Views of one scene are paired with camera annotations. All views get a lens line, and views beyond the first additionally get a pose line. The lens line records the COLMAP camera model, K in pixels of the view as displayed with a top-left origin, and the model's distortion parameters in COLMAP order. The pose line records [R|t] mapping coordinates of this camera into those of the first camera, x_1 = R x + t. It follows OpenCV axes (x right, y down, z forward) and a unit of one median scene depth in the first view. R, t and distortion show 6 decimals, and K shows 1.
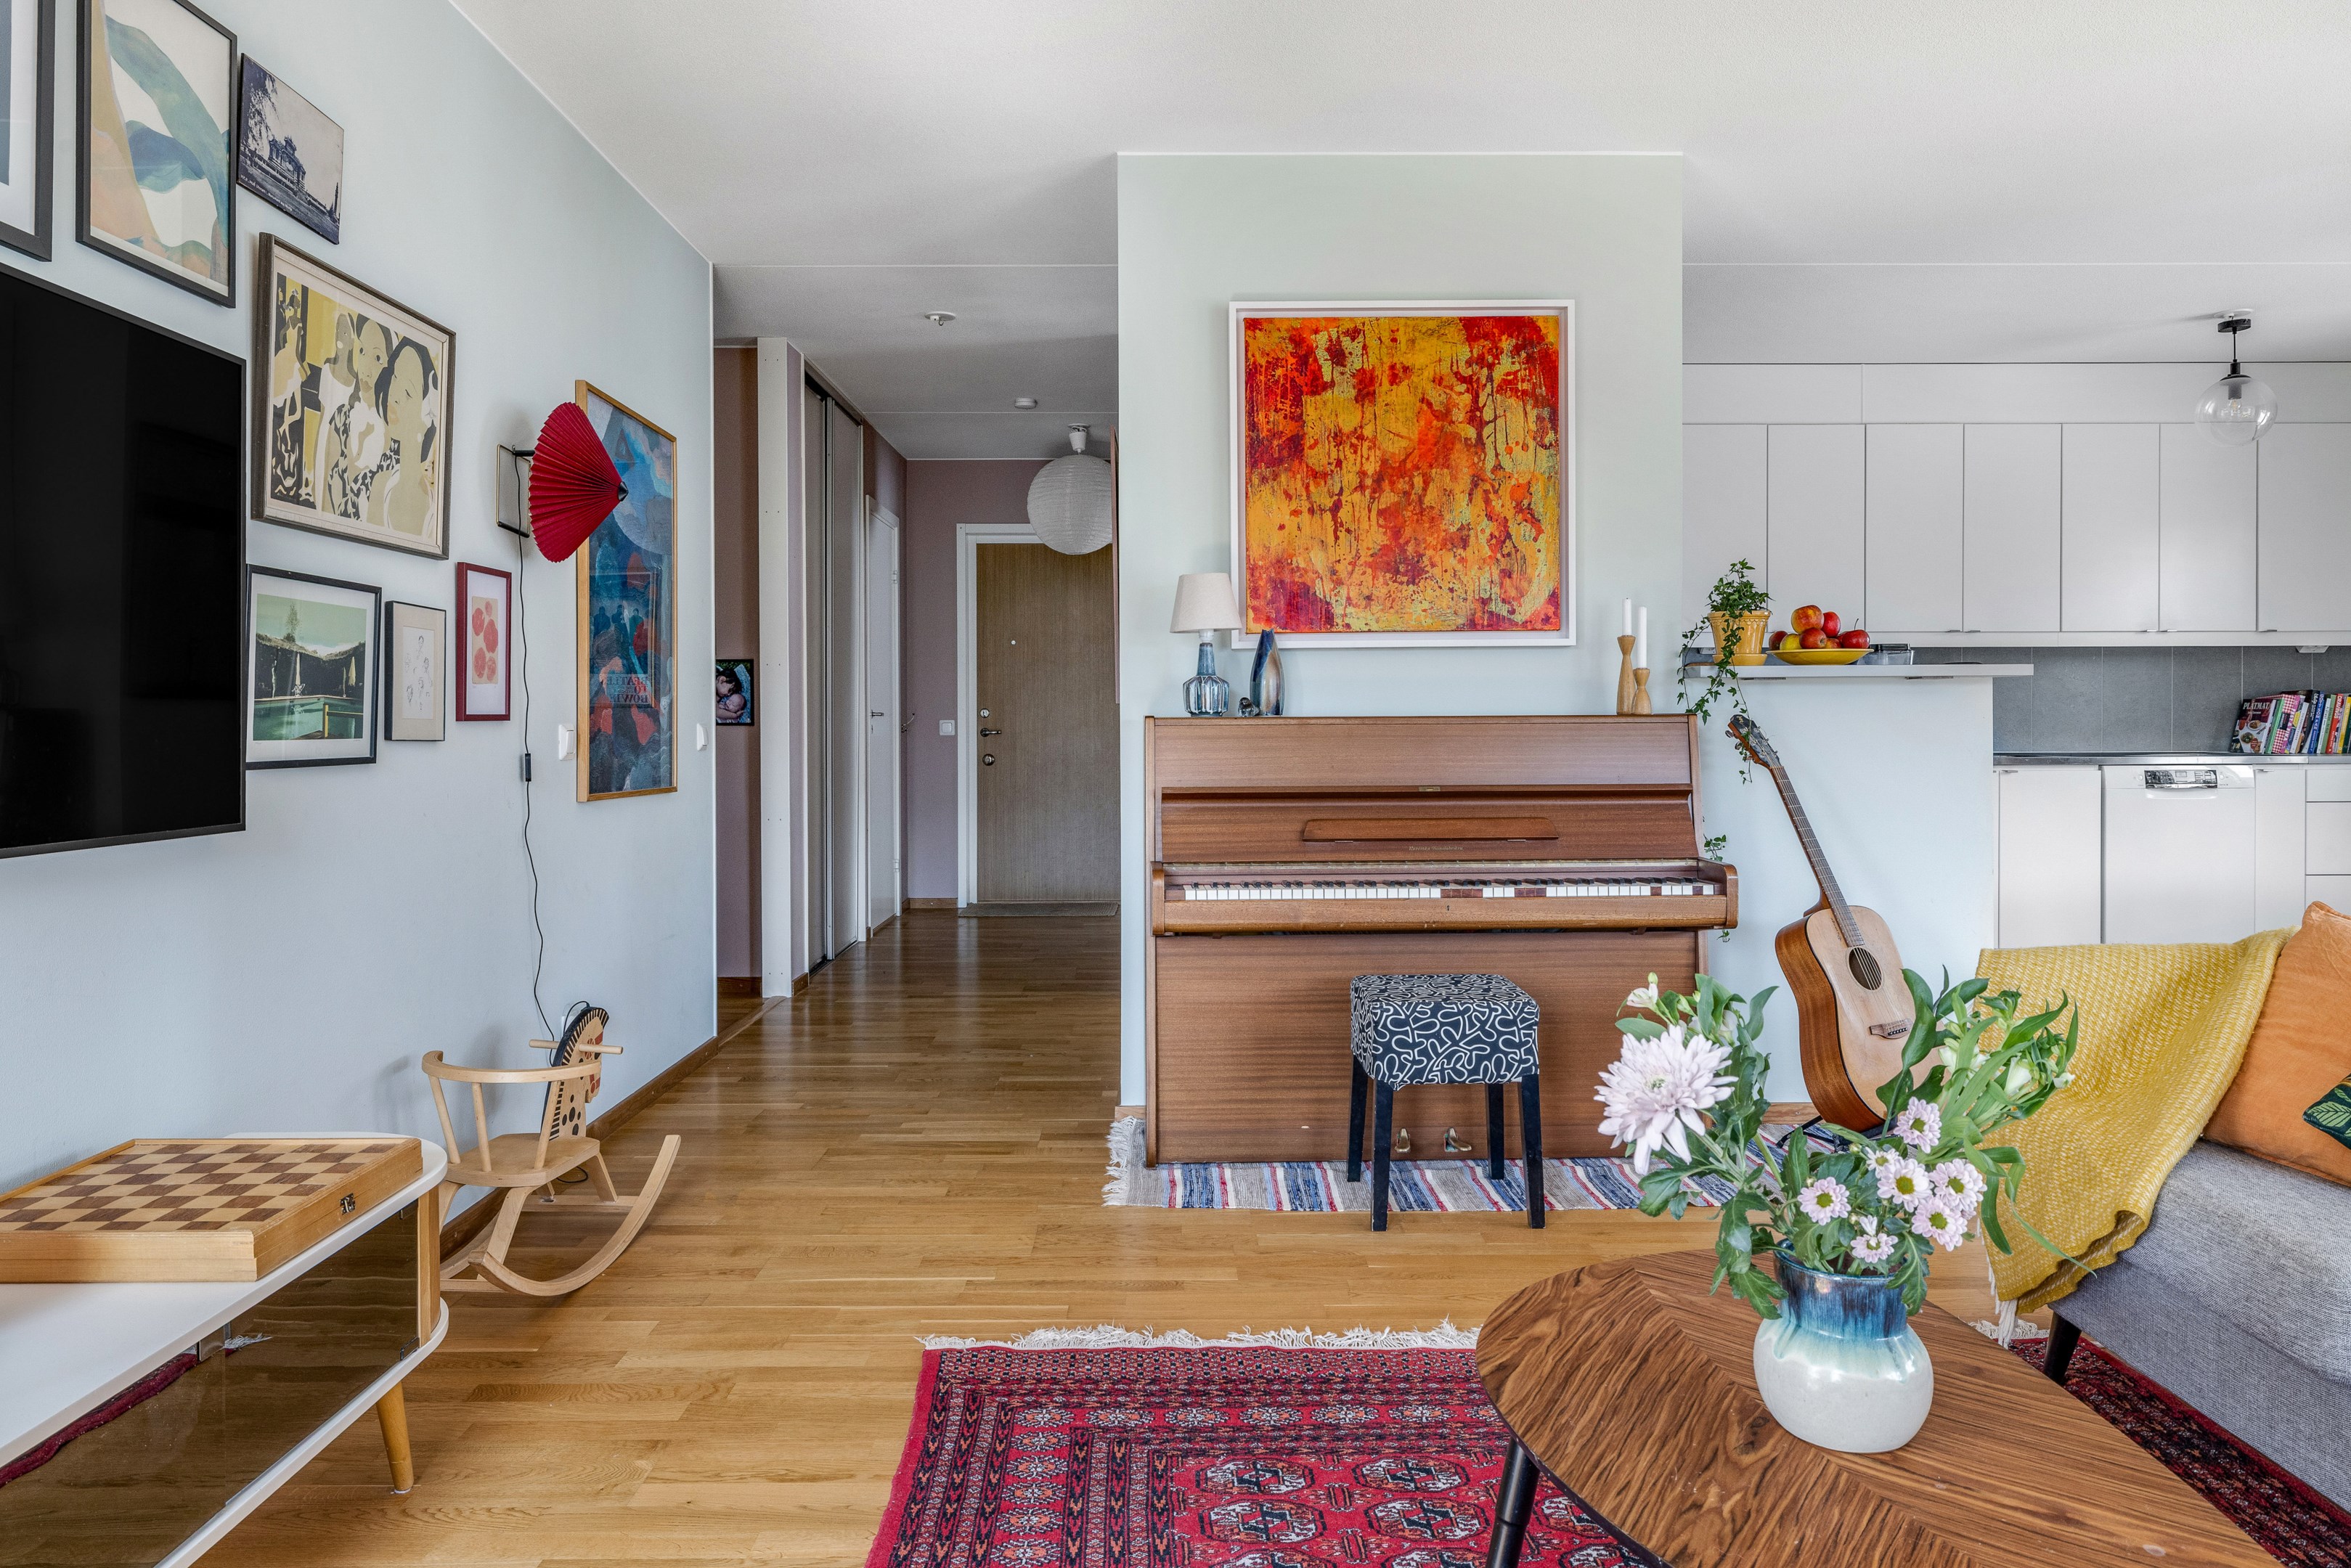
lens RADIAL K [[1563.5, 0, 1173.4], [0, 1563.5, 735.2], [0, 0, 1]] dist [0.000299, -0.001360]
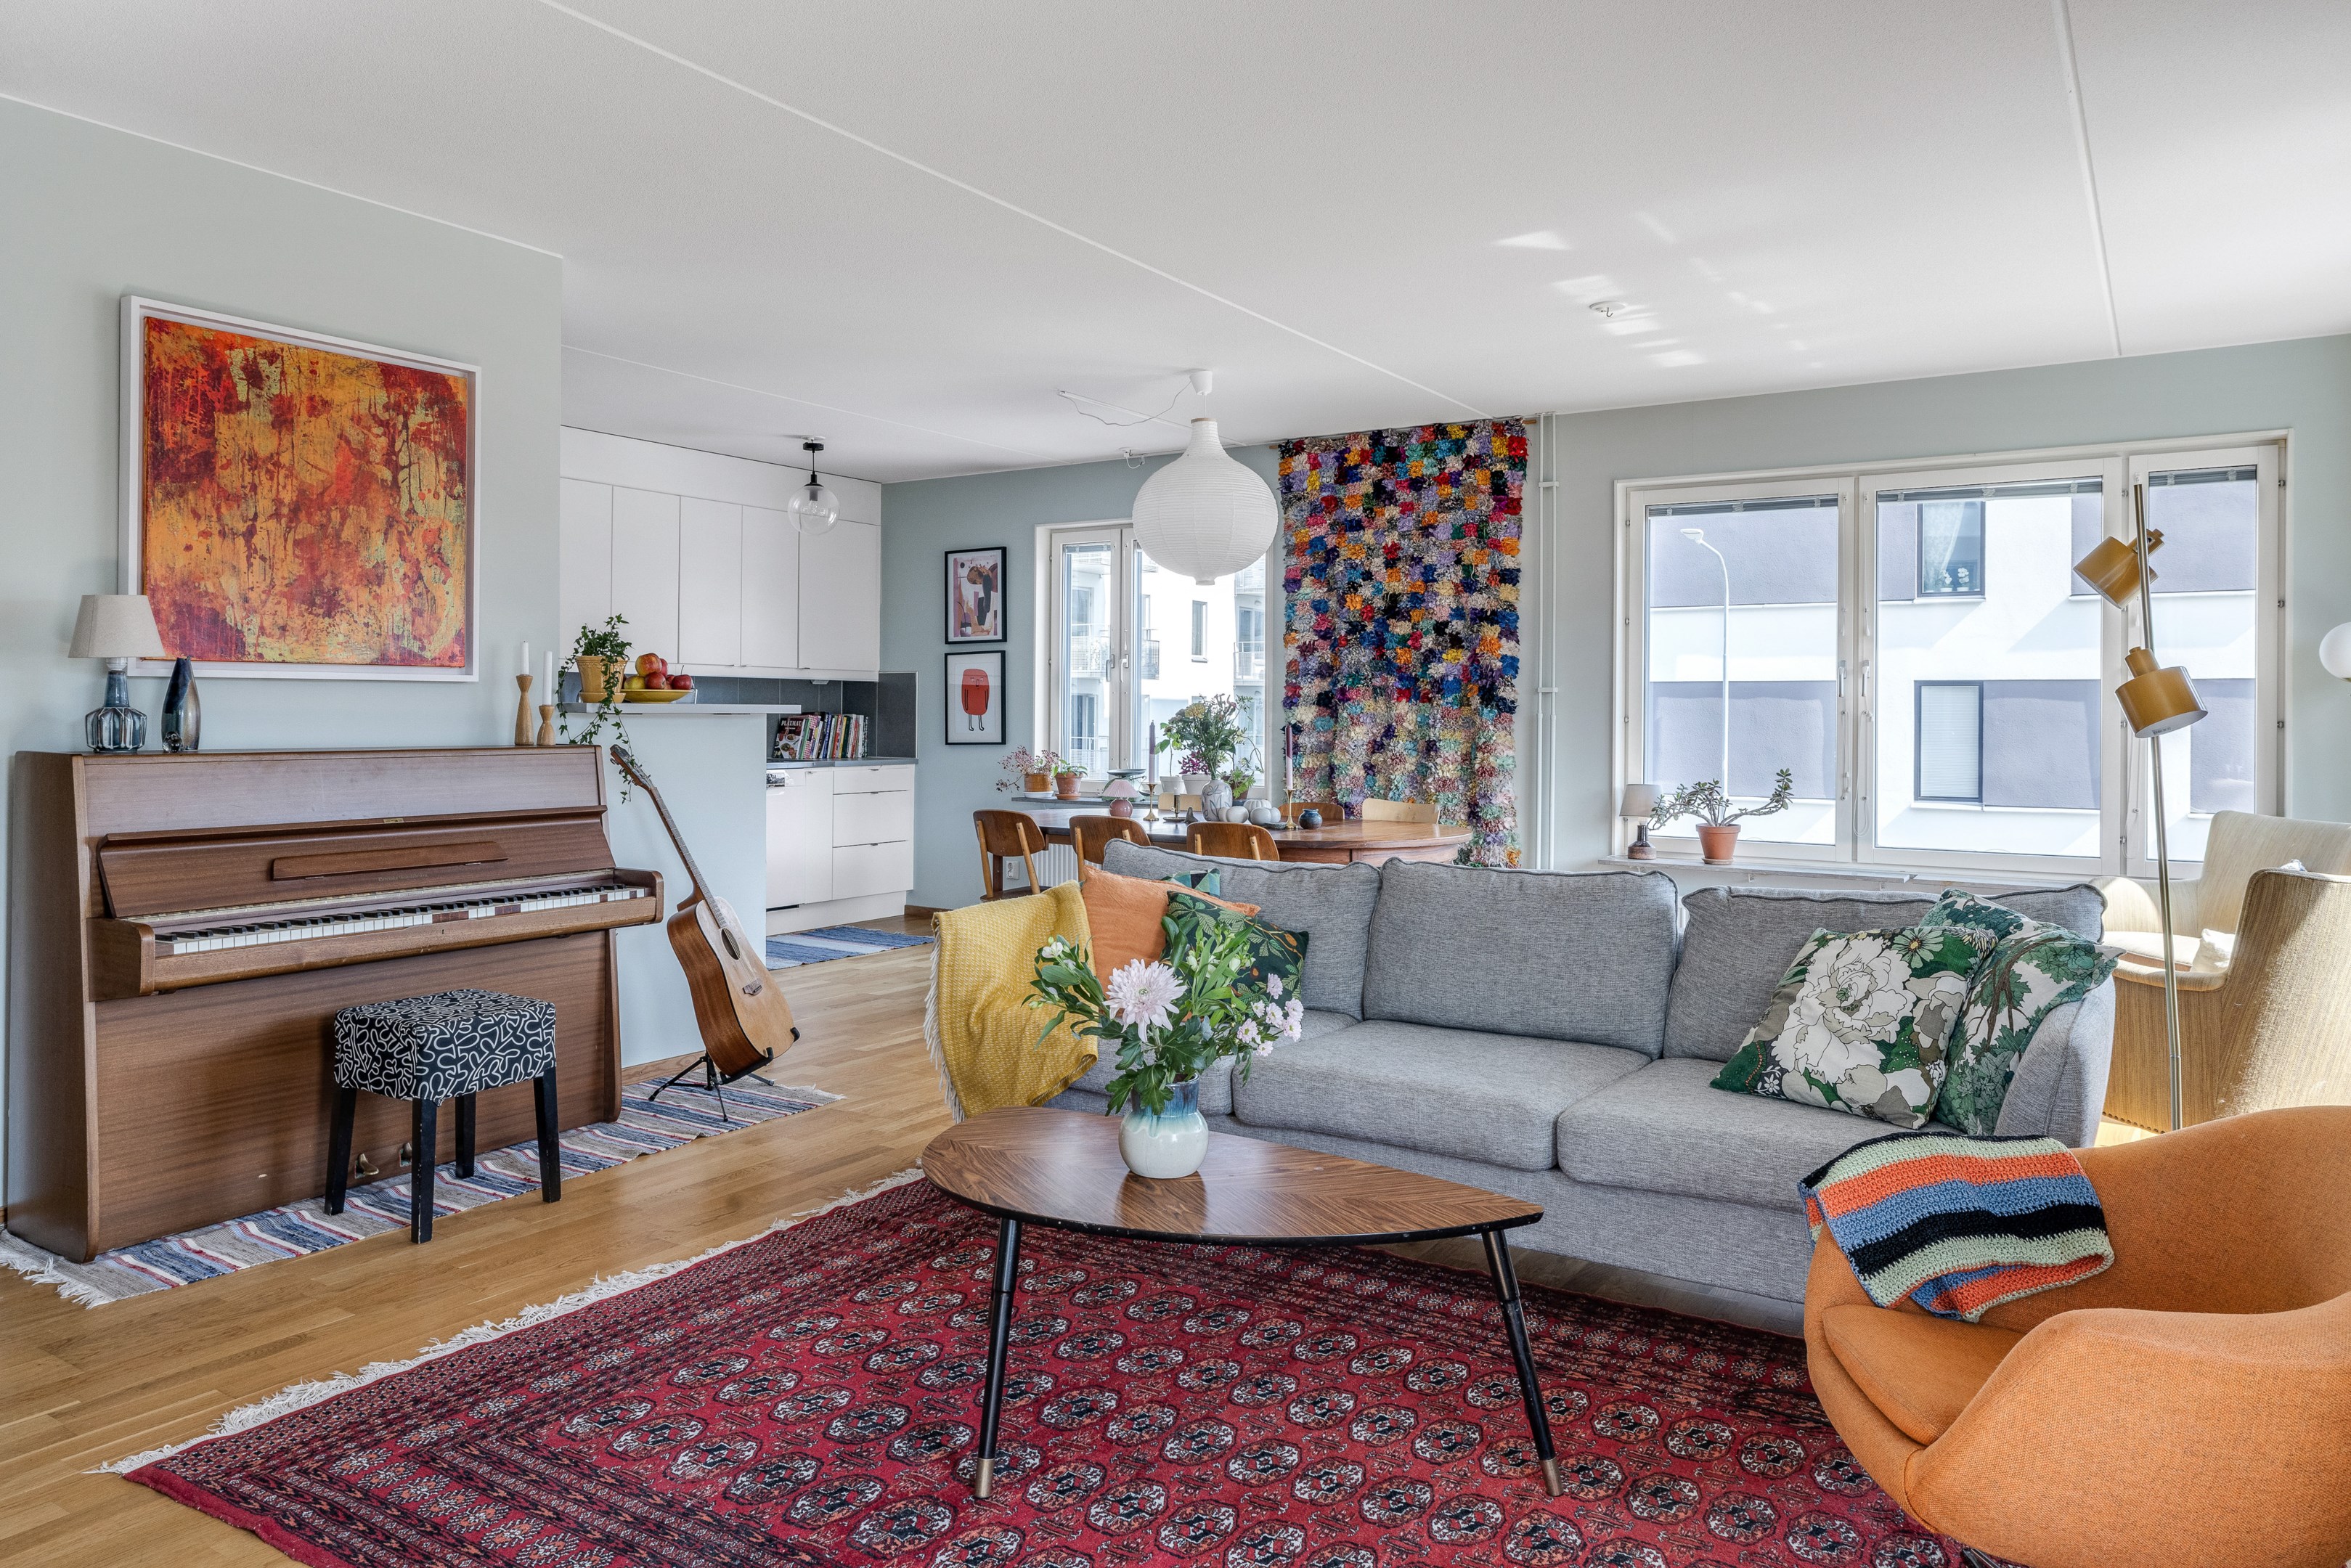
lens RADIAL K [[1539.2, 0, 1184.0], [0, 1539.2, 710.5], [0, 0, 1]] dist [0.002212, 0.000757]
pose [[0.546723, 0.009944, 0.837254, -0.376451], [-0.001779, 0.999941, -0.010714, -0.026801], [-0.837311, 0.004368, 0.546709, -0.003180]]
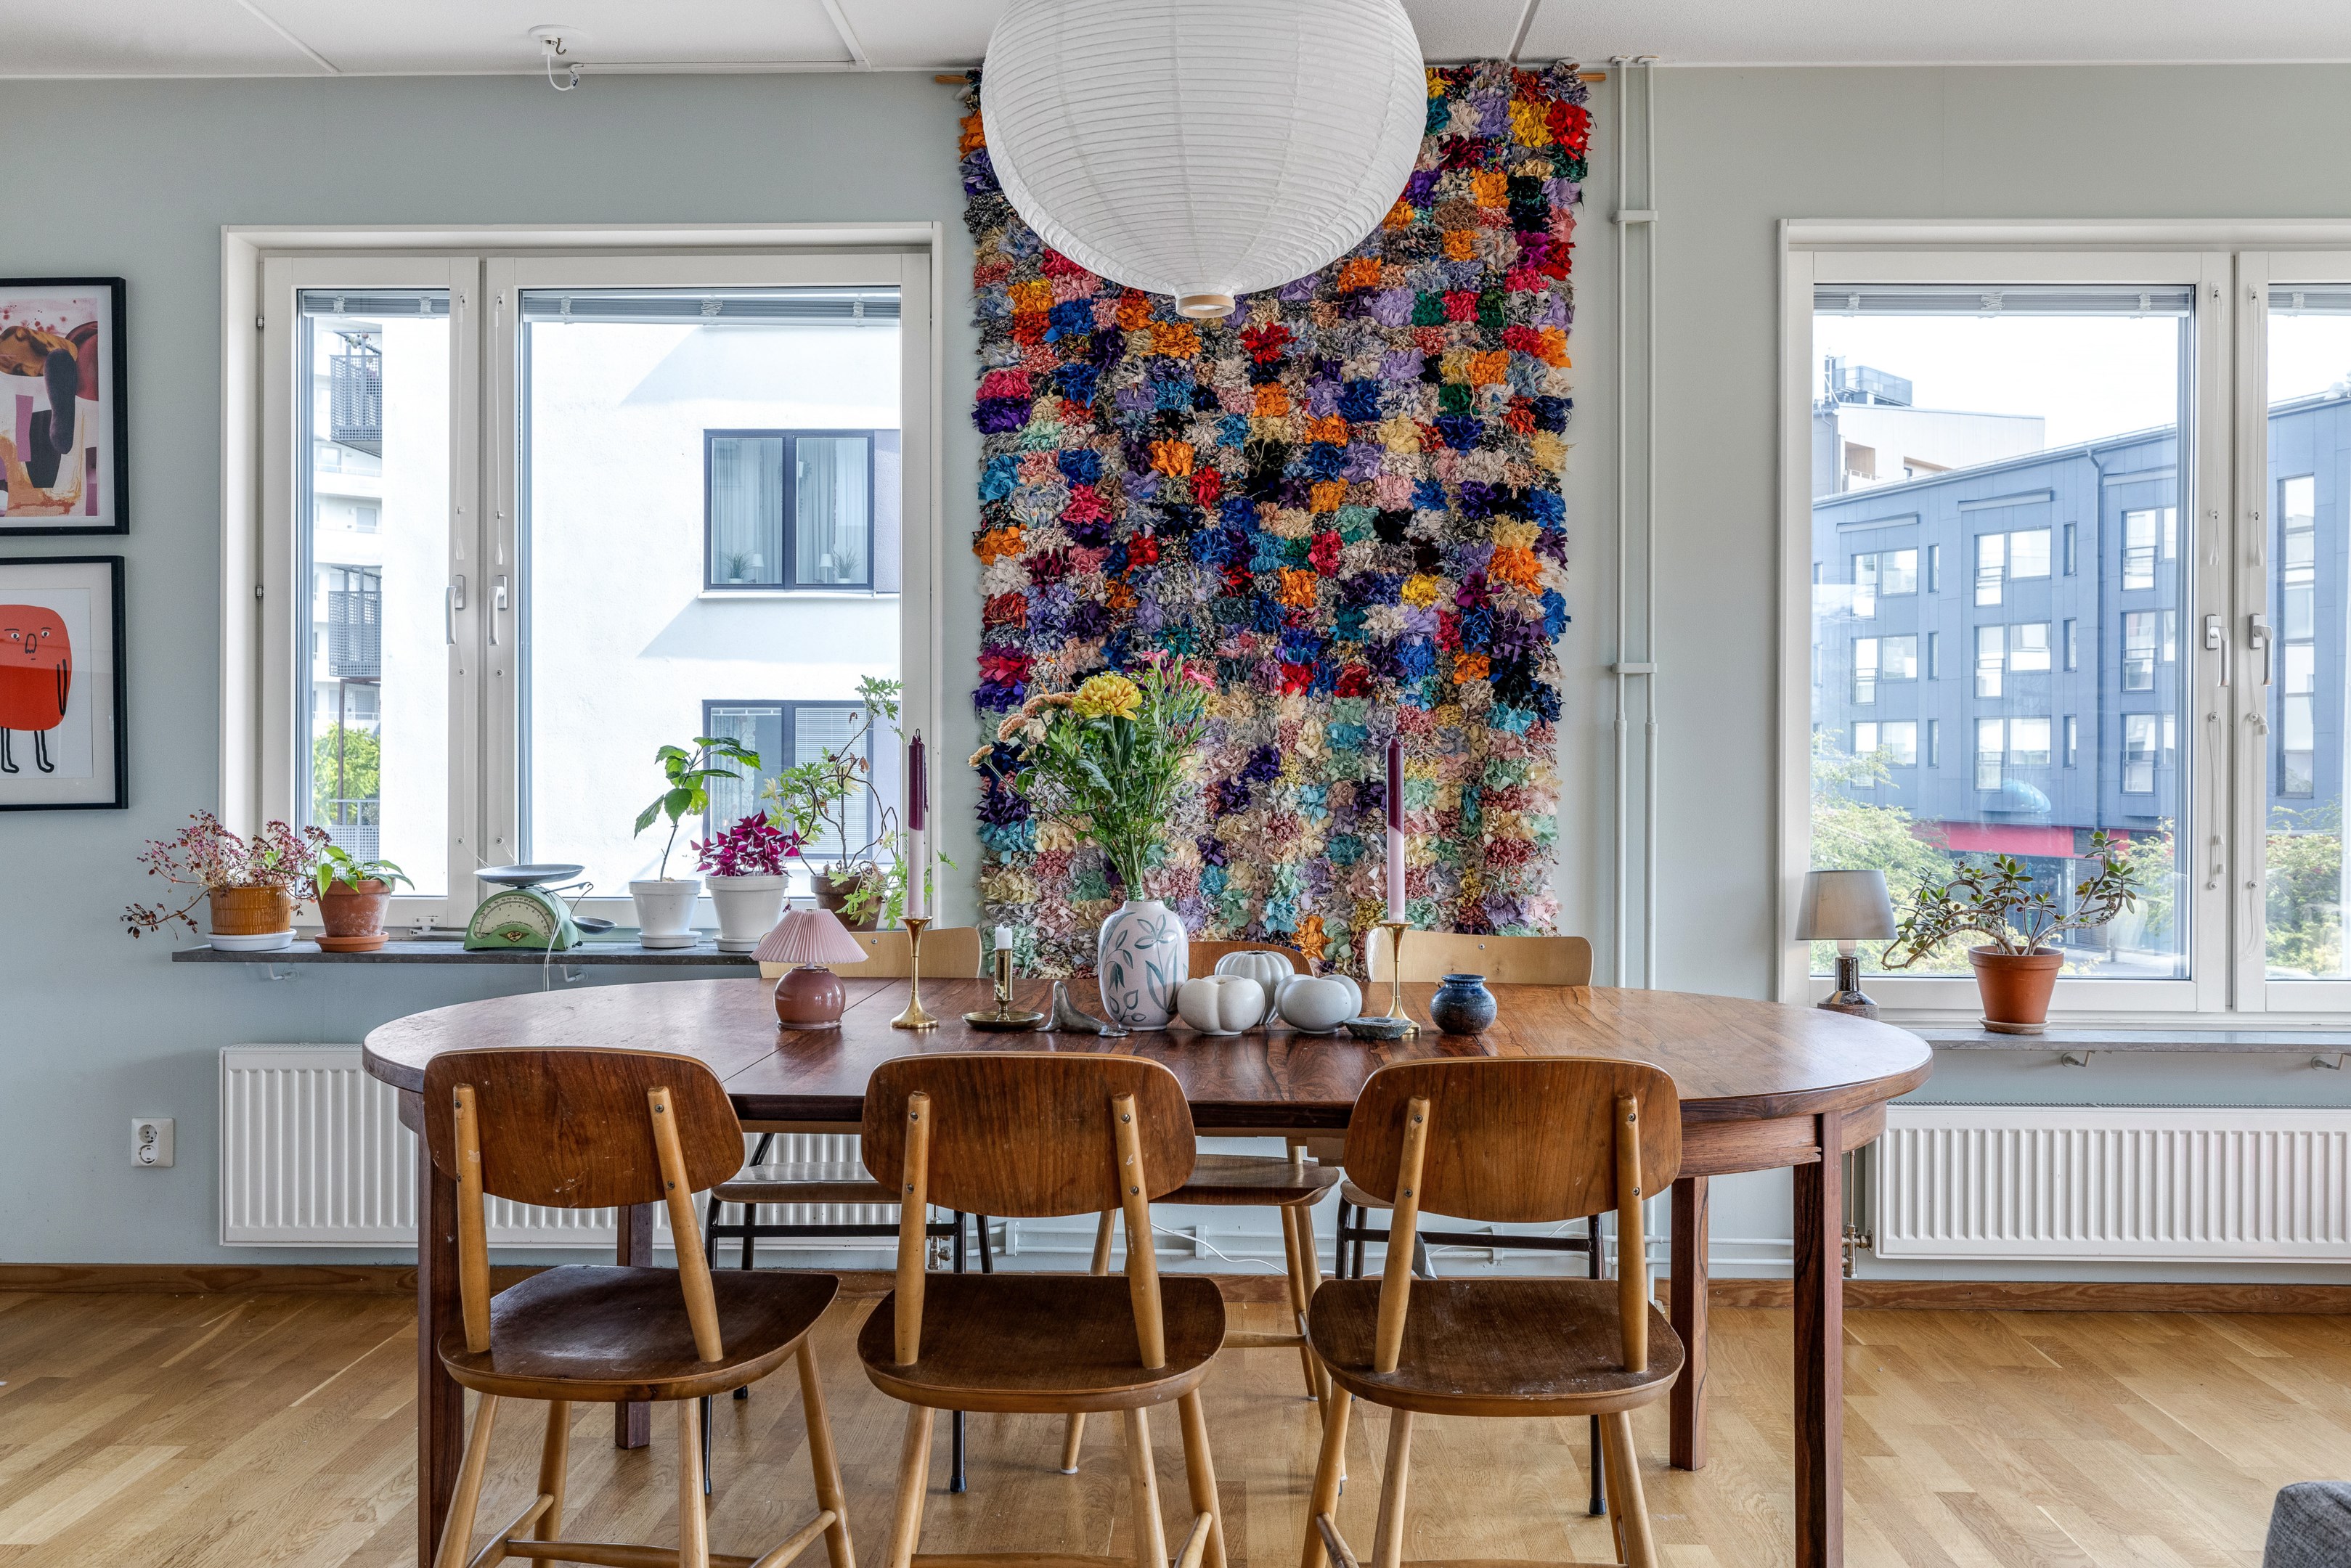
lens RADIAL K [[2016.5, 0, 1179.9], [0, 2016.5, 752.8], [0, 0, 1]] dist [0.004033, 0.004752]
pose [[0.034021, 0.007046, 0.999396, 0.250471], [0.006348, 0.999953, -0.007266, -0.019892], [-0.999401, 0.006592, 0.033975, 0.792735]]
